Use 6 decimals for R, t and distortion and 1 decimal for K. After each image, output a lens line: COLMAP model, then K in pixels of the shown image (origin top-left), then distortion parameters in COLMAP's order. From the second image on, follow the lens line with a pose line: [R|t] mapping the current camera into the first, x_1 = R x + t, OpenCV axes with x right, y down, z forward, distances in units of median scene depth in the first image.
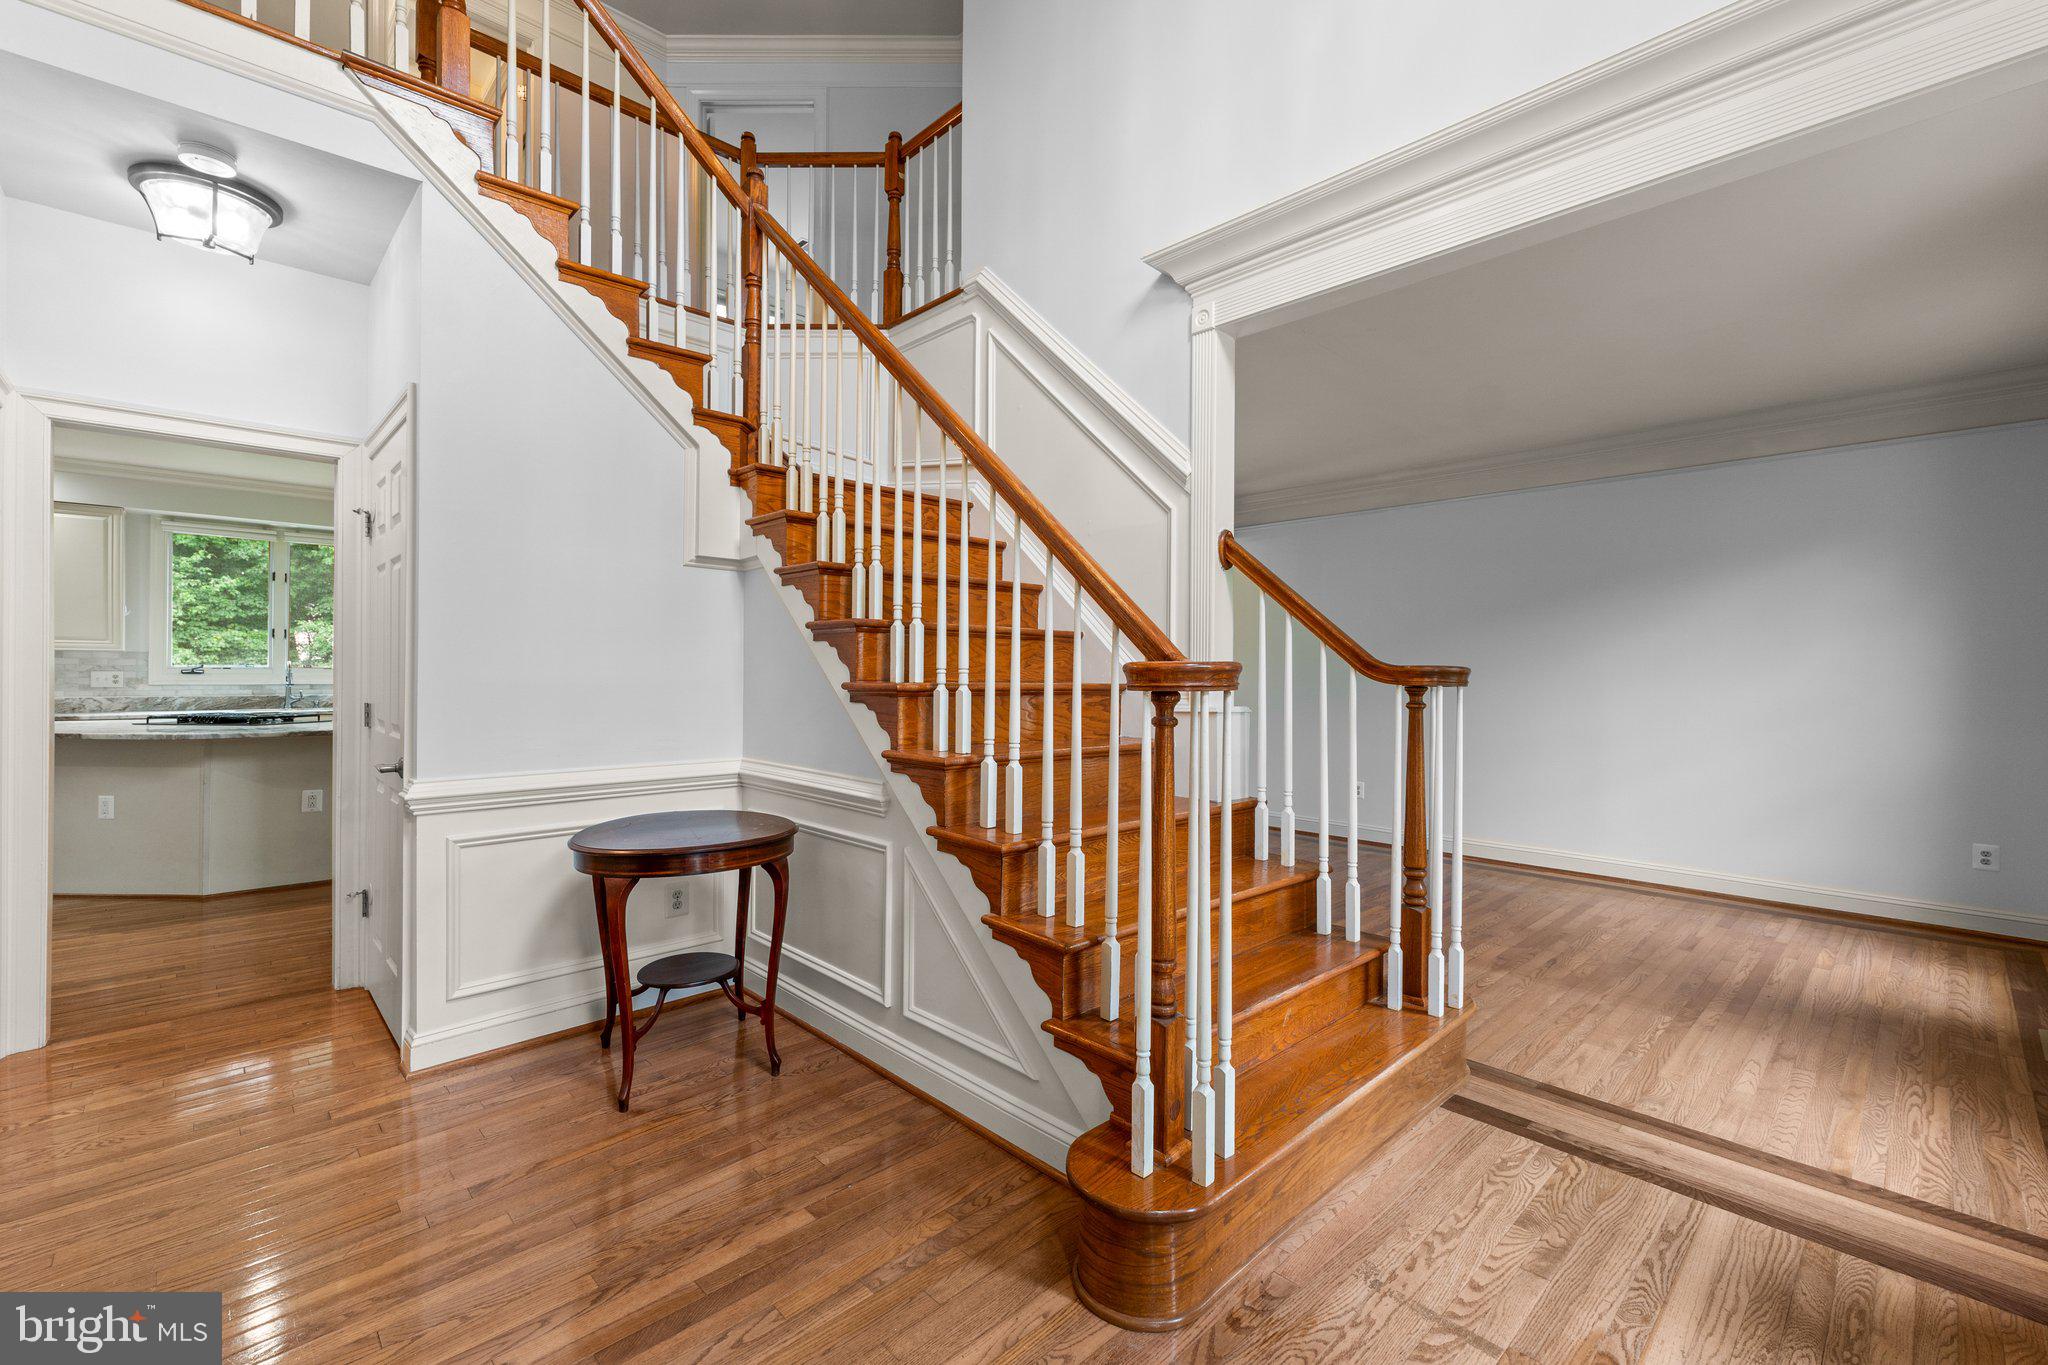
lens RADIAL K [[862.9, 0, 1019.1], [0, 862.9, 676.5], [0, 0, 1]] dist [0.005863, -0.000911]
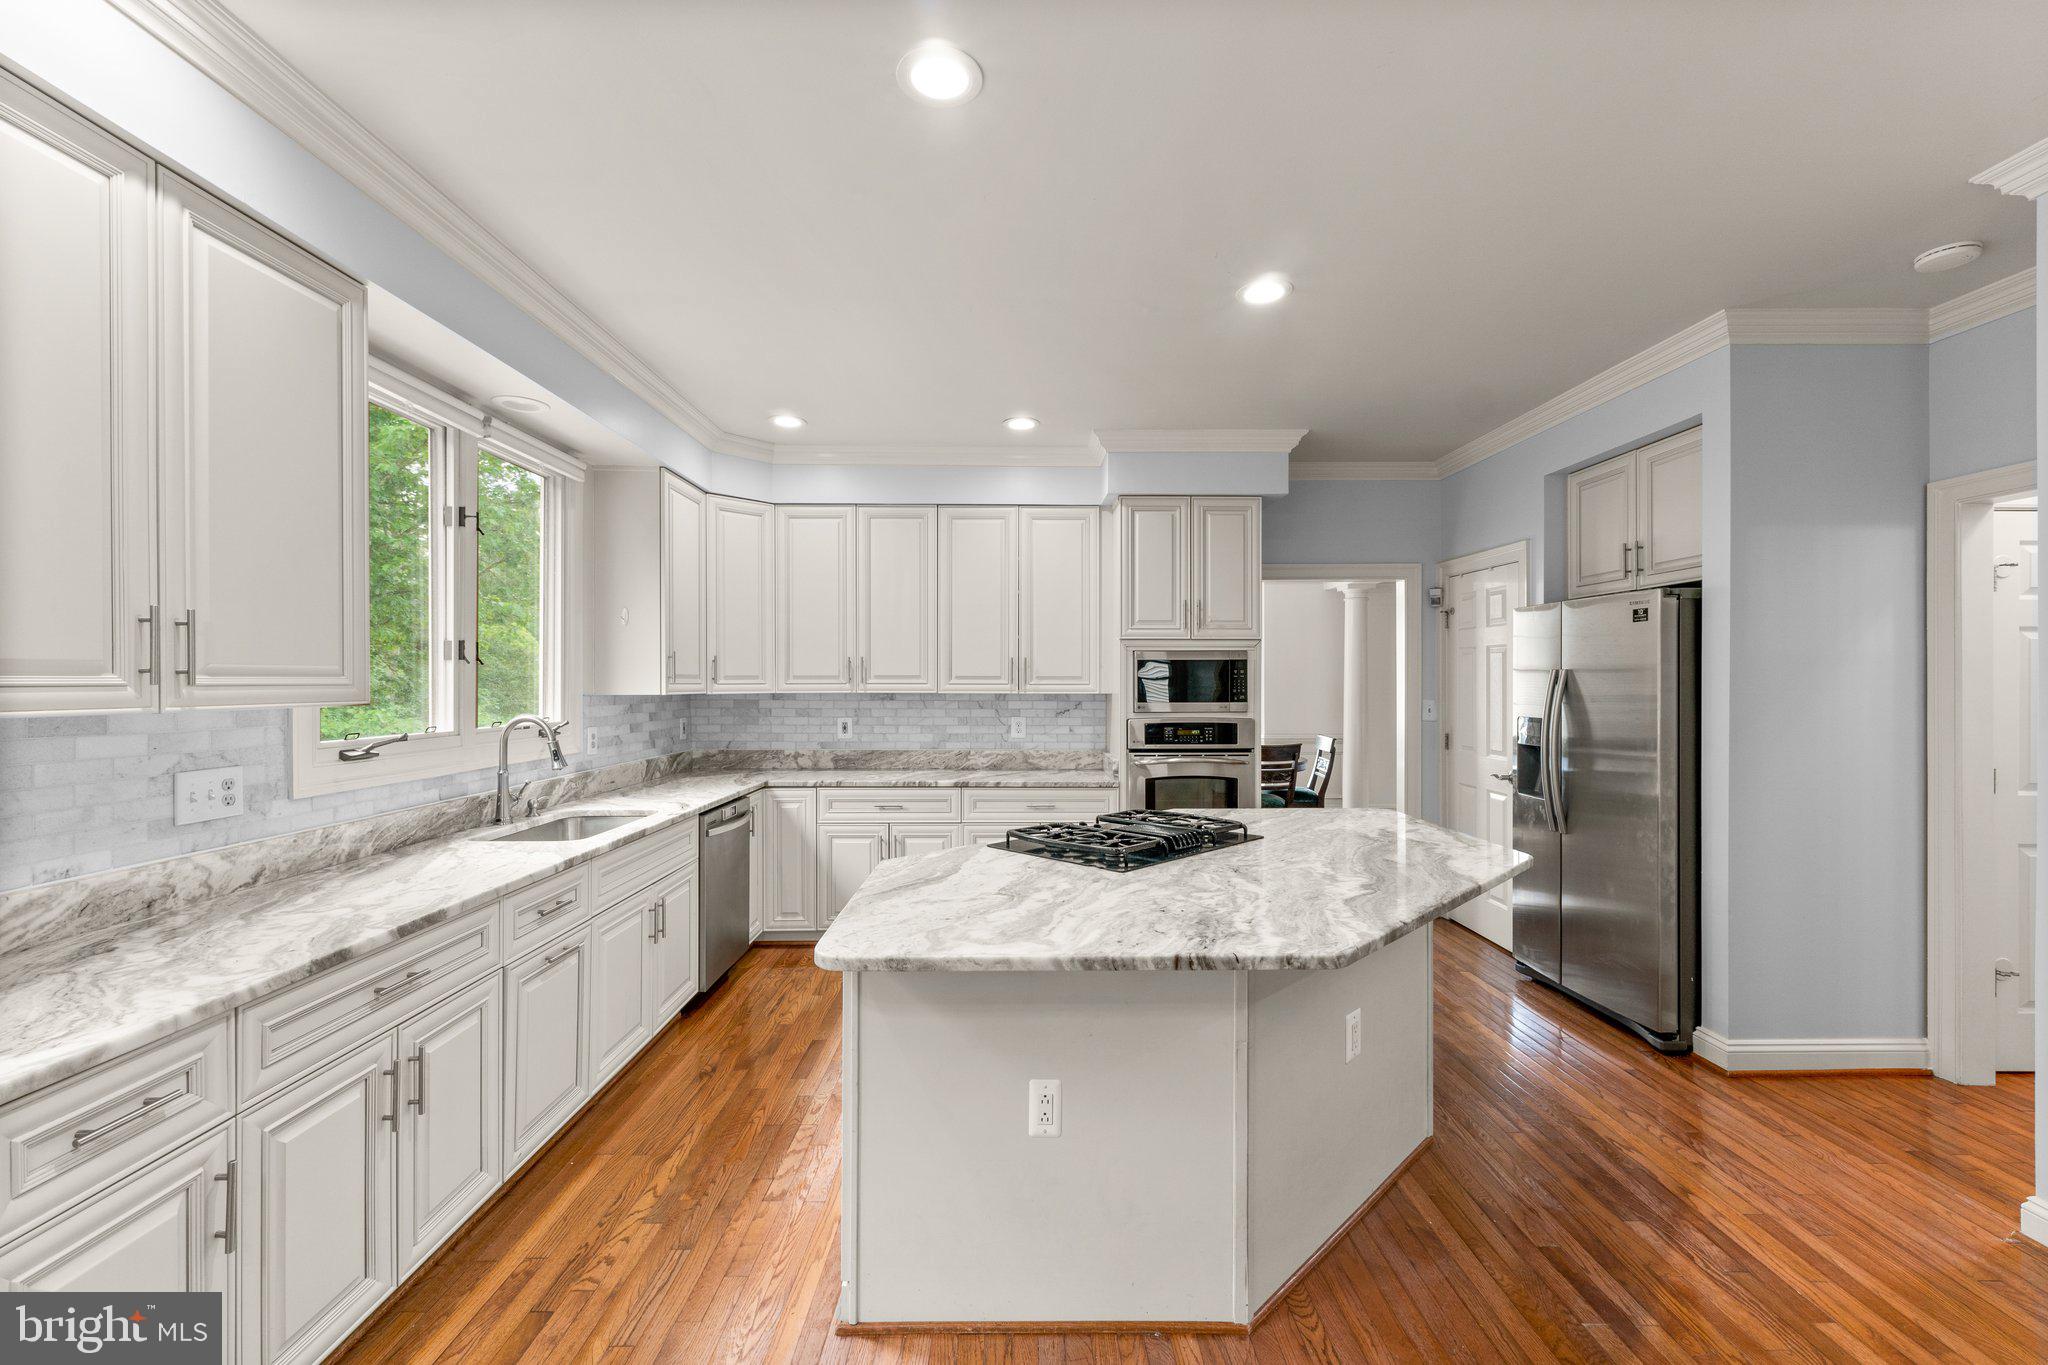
lens RADIAL K [[862.9, 0, 1017.7], [0, 862.9, 683.0], [0, 0, 1]] dist [0.005863, -0.000911]
pose [[0.690056, -0.013683, 0.723626, -1.529737], [0.012246, 0.999899, 0.007229, -0.052118], [-0.723652, 0.003873, 0.690154, 0.802765]]
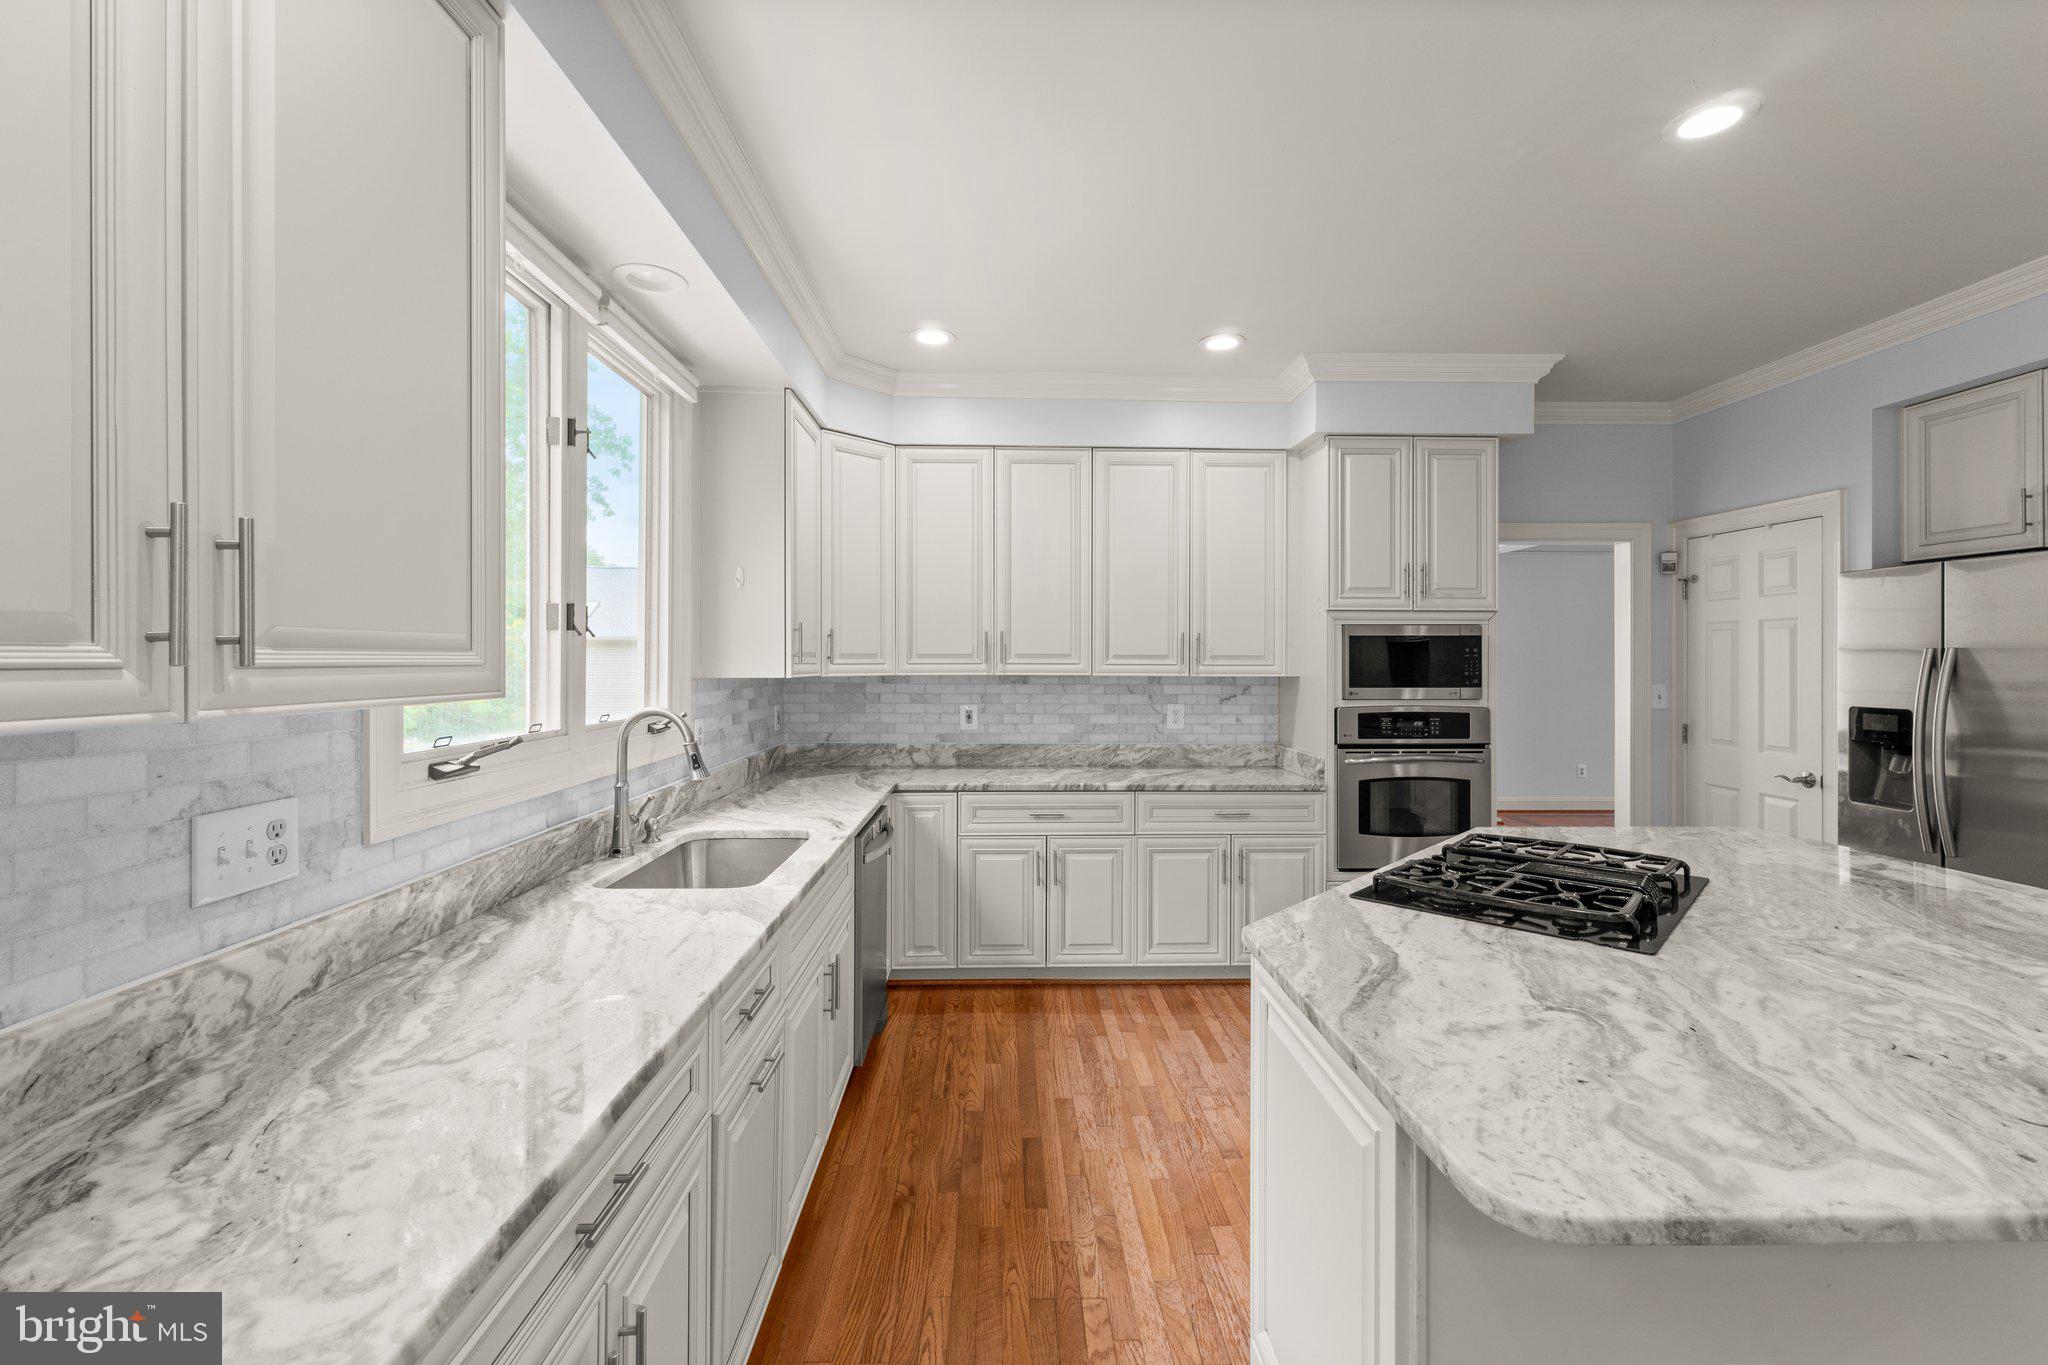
lens RADIAL K [[862.9, 0, 1012.0], [0, 862.9, 659.4], [0, 0, 1]] dist [0.005863, -0.000911]
pose [[0.678210, -0.009405, 0.734808, -1.530842], [0.010408, 0.999941, 0.003192, -0.053181], [-0.734795, 0.005483, 0.678268, 1.062207]]
